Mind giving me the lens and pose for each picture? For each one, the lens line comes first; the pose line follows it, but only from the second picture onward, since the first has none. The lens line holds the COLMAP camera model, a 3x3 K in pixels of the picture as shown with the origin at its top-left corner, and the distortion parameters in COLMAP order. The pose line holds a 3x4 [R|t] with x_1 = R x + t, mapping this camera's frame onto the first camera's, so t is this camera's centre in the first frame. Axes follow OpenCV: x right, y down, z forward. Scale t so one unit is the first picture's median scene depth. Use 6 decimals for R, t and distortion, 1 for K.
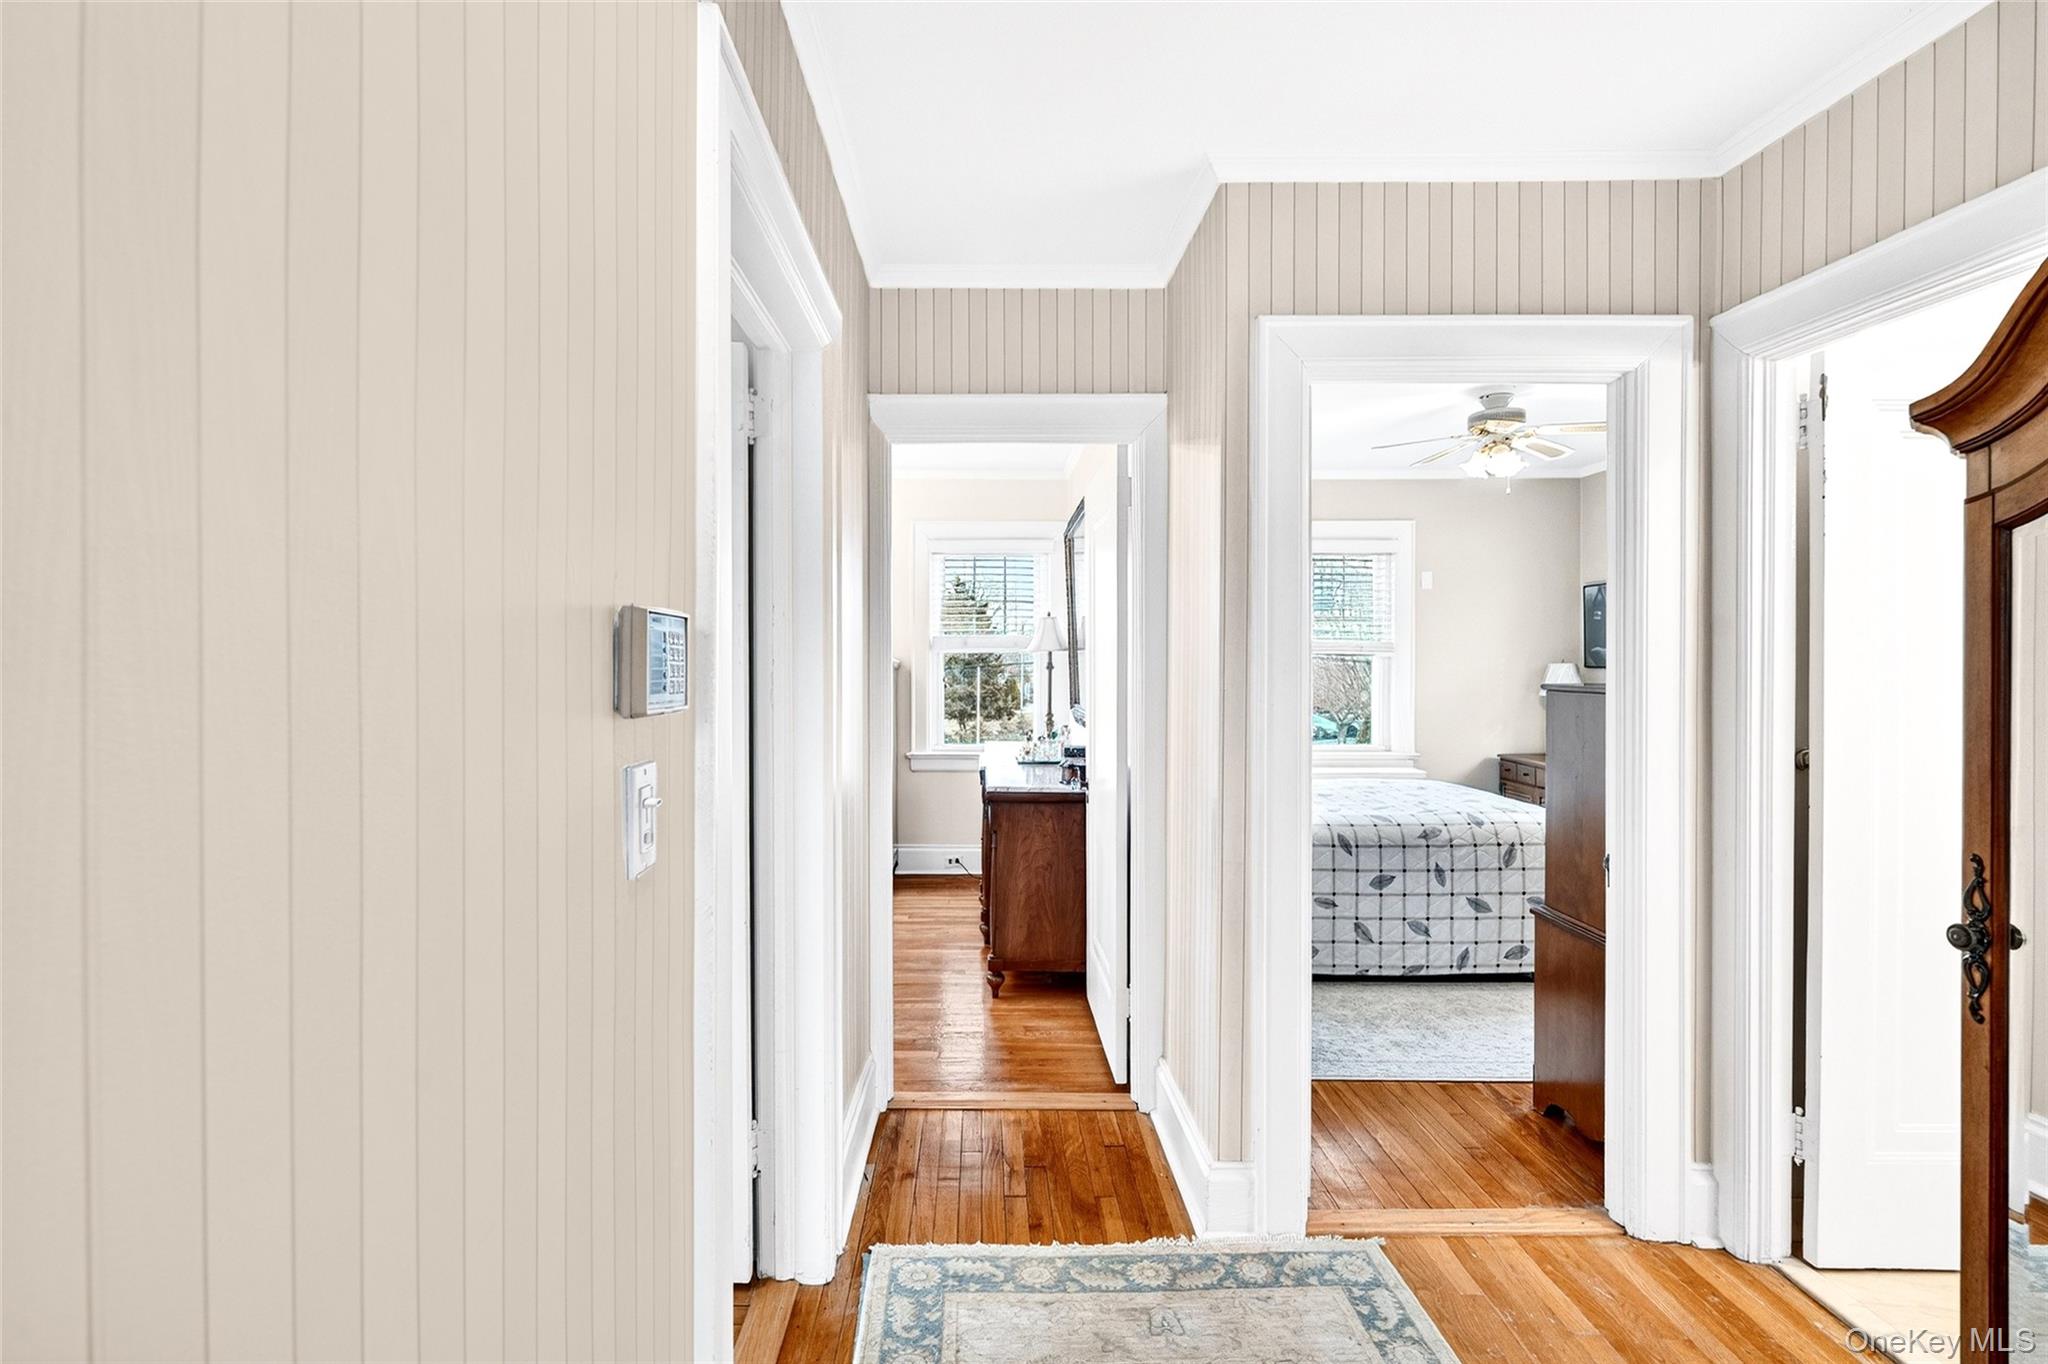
lens RADIAL K [[919.6, 0, 1008.8], [0, 919.6, 679.1], [0, 0, 1]] dist [-0.003615, 0.002422]
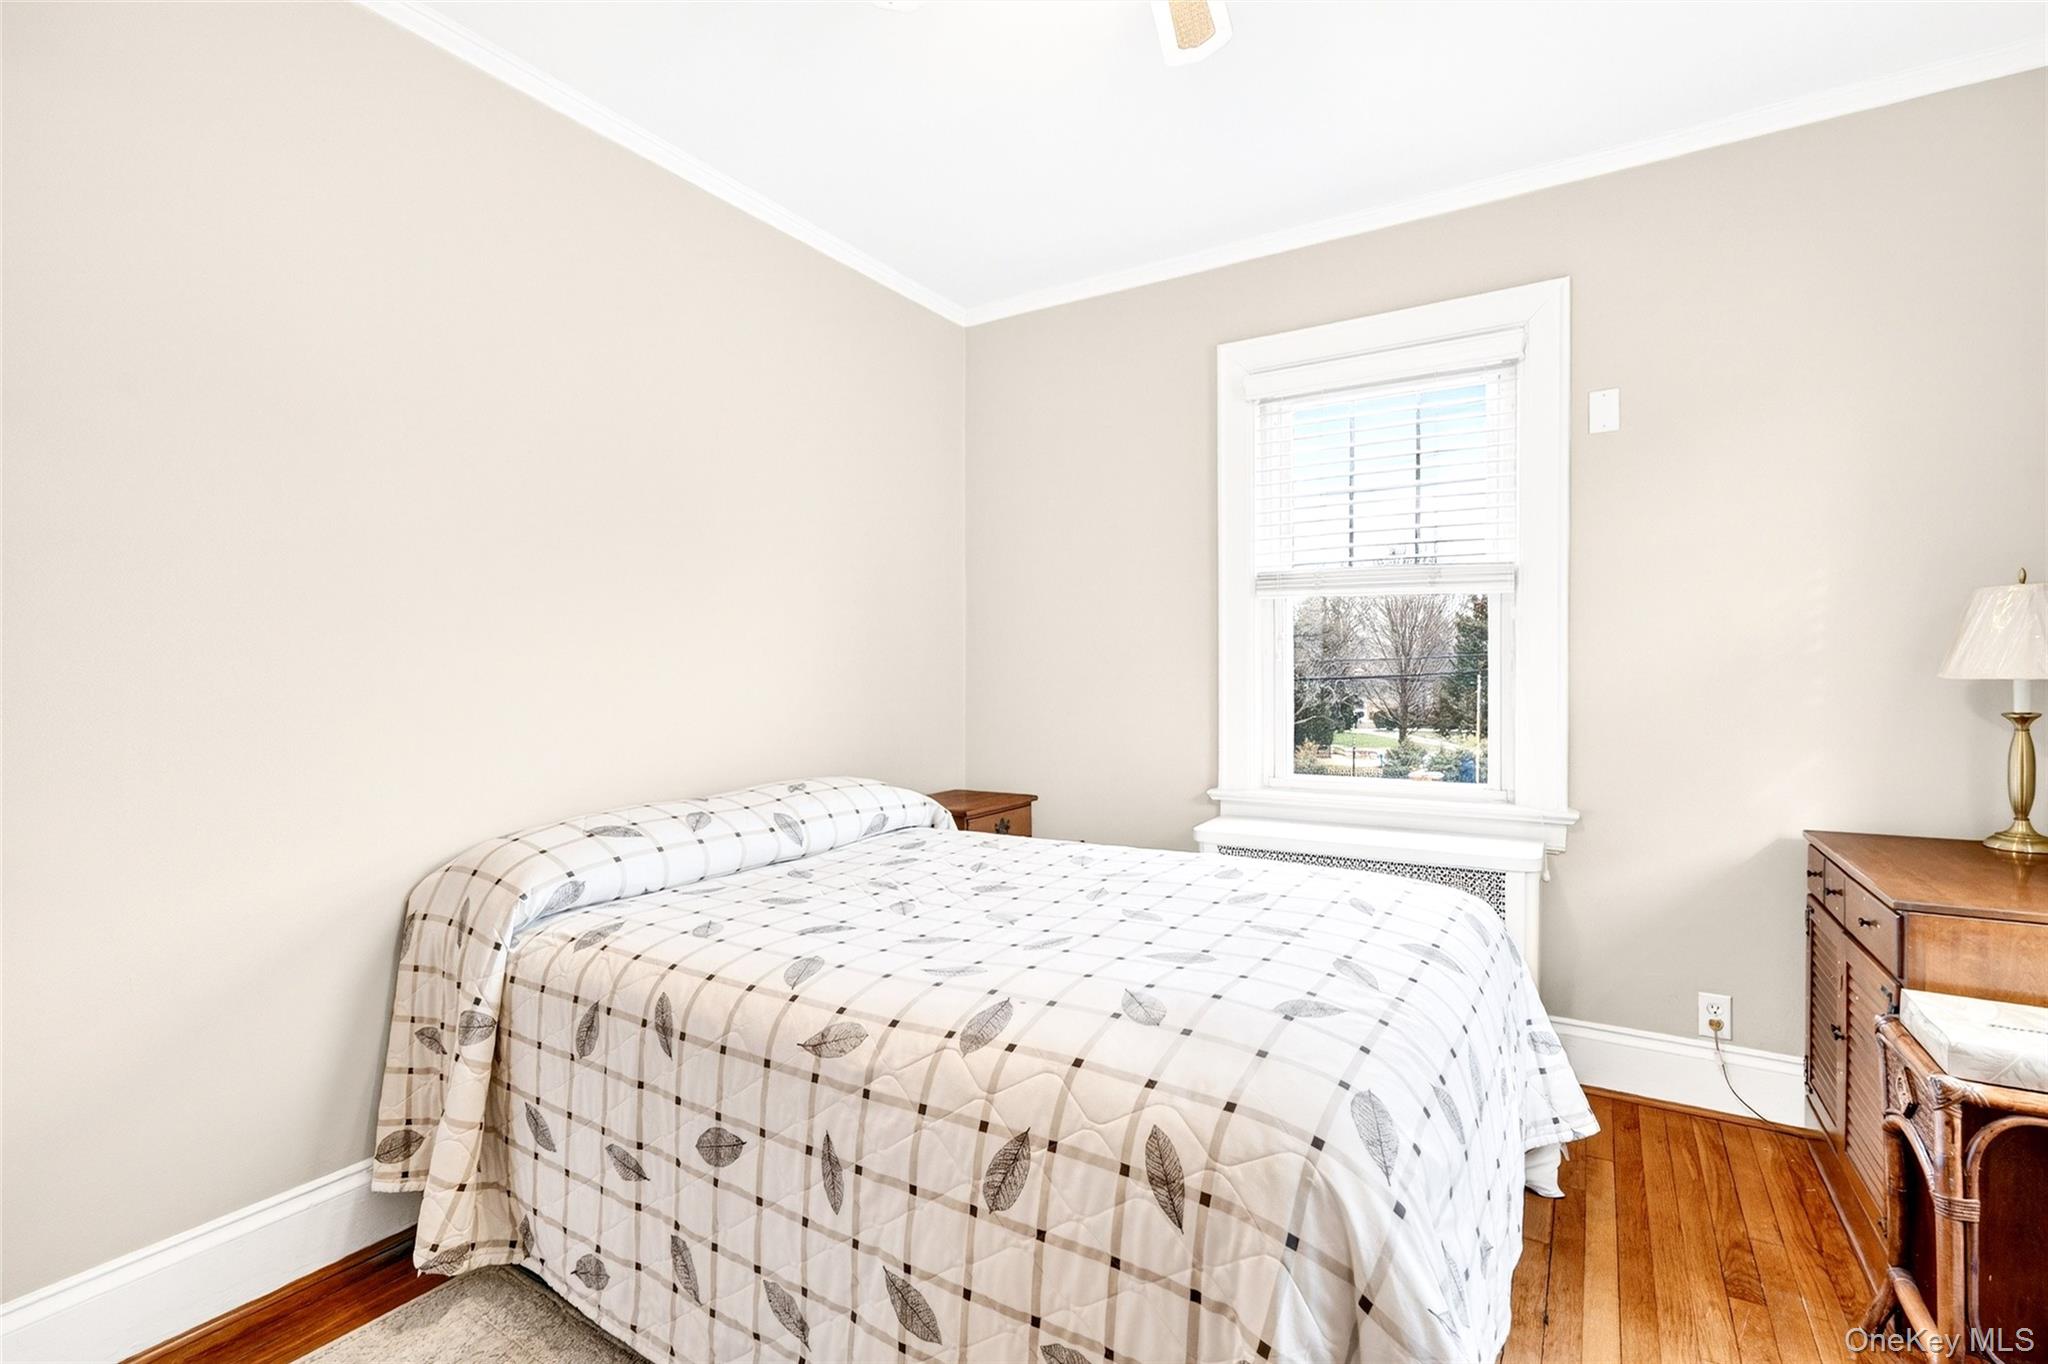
lens RADIAL K [[919.6, 0, 1027.5], [0, 919.6, 685.6], [0, 0, 1]] dist [-0.003615, 0.002422]
pose [[0.840817, -0.004006, -0.541305, 0.709704], [-0.001030, 0.999959, -0.009002, 0.039157], [0.541319, 0.008127, 0.840778, 0.756096]]
